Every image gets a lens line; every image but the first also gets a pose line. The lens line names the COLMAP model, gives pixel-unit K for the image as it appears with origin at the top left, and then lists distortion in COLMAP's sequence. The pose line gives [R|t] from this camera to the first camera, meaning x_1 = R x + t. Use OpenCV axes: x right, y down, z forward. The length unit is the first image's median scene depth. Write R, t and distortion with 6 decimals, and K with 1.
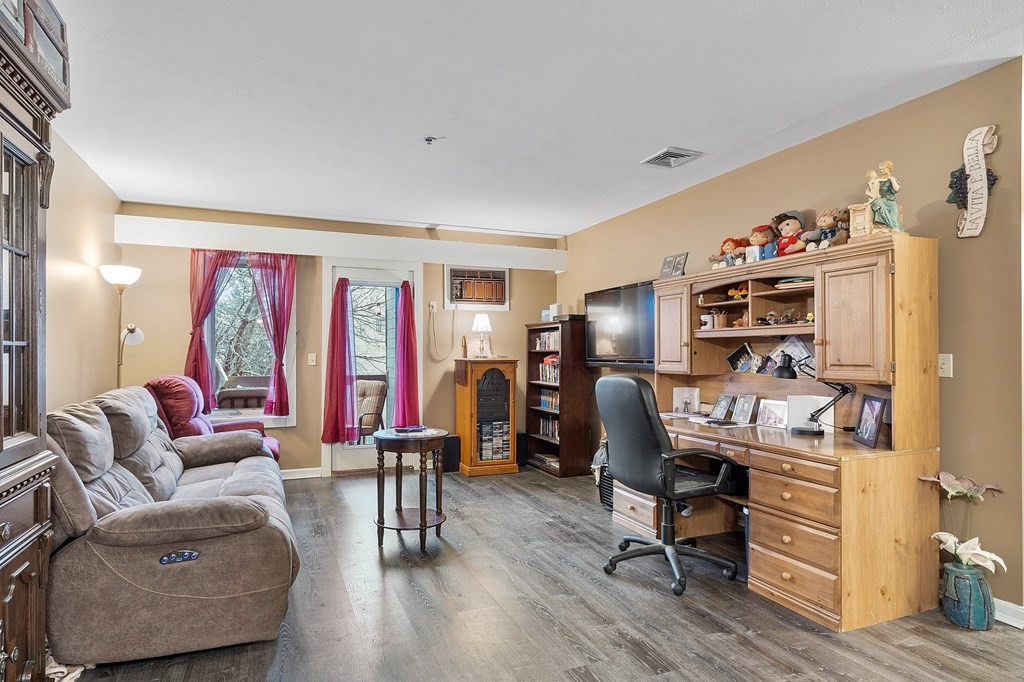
lens RADIAL K [[556.5, 0, 491.2], [0, 556.5, 356.5], [0, 0, 1]] dist [0.001822, -0.000058]
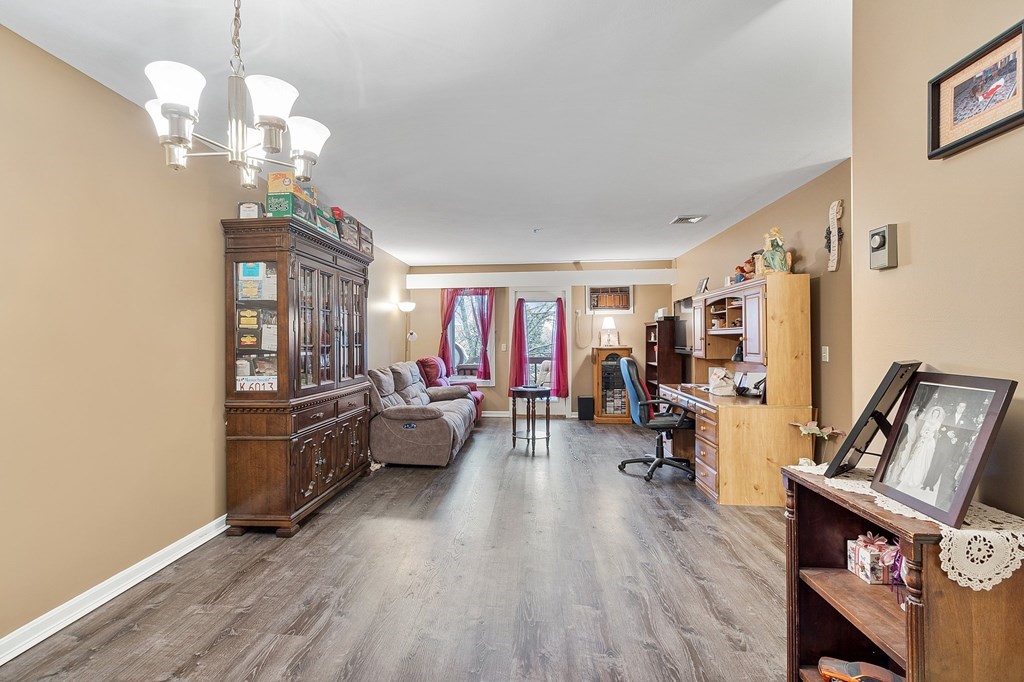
lens RADIAL K [[478.4, 0, 489.5], [0, 478.4, 345.5], [0, 0, 1]] dist [0.000498, -0.000009]
pose [[0.886085, -0.001192, -0.463521, 0.443853], [0.004785, 0.999967, 0.006577, -0.014744], [0.463498, -0.008046, 0.886062, -0.439983]]
